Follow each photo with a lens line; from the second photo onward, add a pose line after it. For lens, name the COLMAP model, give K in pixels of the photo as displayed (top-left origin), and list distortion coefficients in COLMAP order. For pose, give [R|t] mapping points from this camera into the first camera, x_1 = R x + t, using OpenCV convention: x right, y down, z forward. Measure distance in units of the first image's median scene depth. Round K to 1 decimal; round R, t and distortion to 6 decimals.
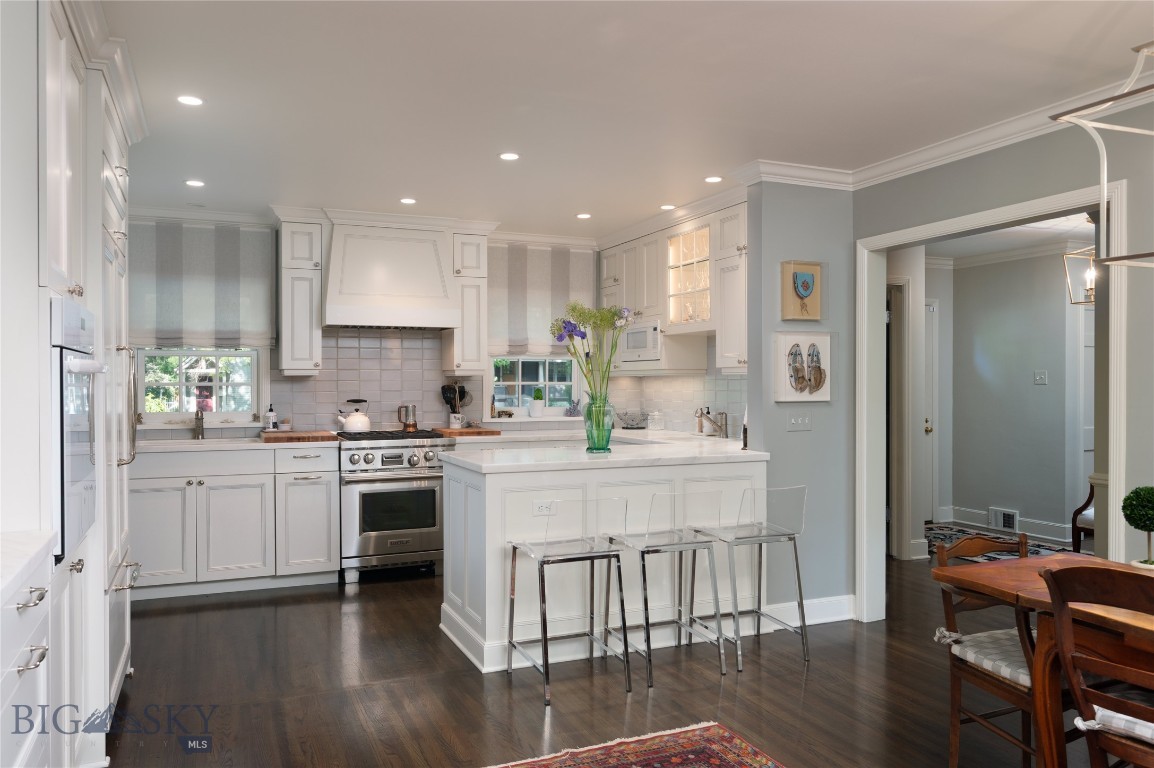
lens RADIAL K [[837.3, 0, 577.0], [0, 837.3, 384.0], [0, 0, 1]] dist [-0.052629, -0.000225]
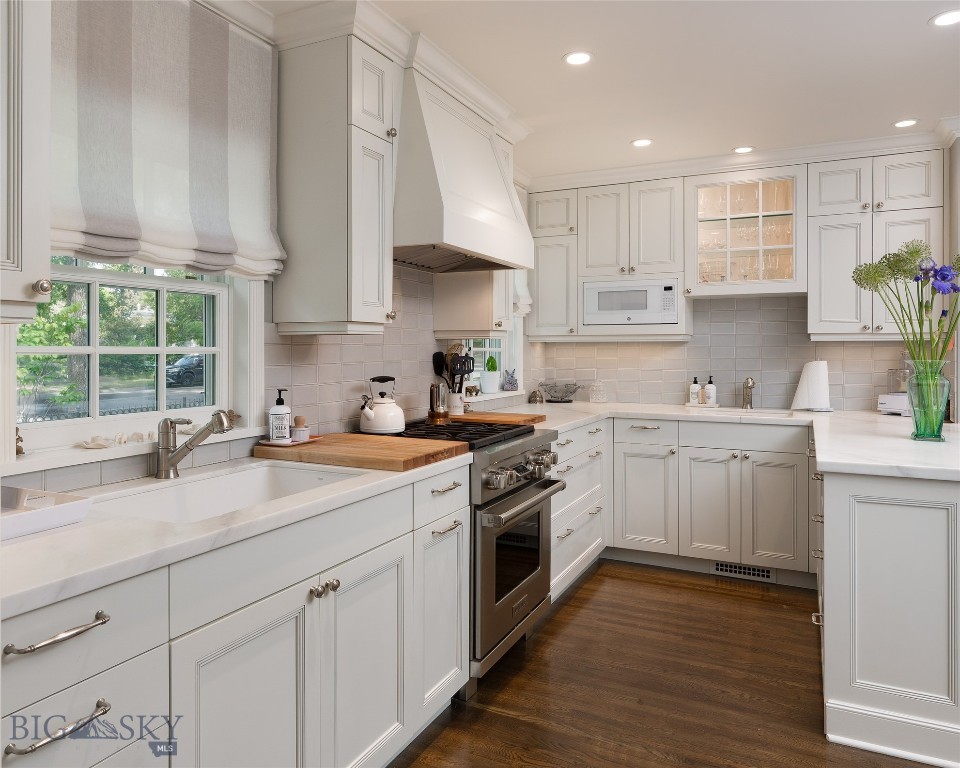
lens RADIAL K [[677.2, 0, 477.4], [0, 677.2, 343.7], [0, 0, 1]] dist [-0.029859, -0.001361]
pose [[0.776109, 0.007532, 0.630554, -0.514909], [0.000203, 0.999926, -0.012194, 0.001113], [-0.630599, 0.009592, 0.776050, 0.582119]]
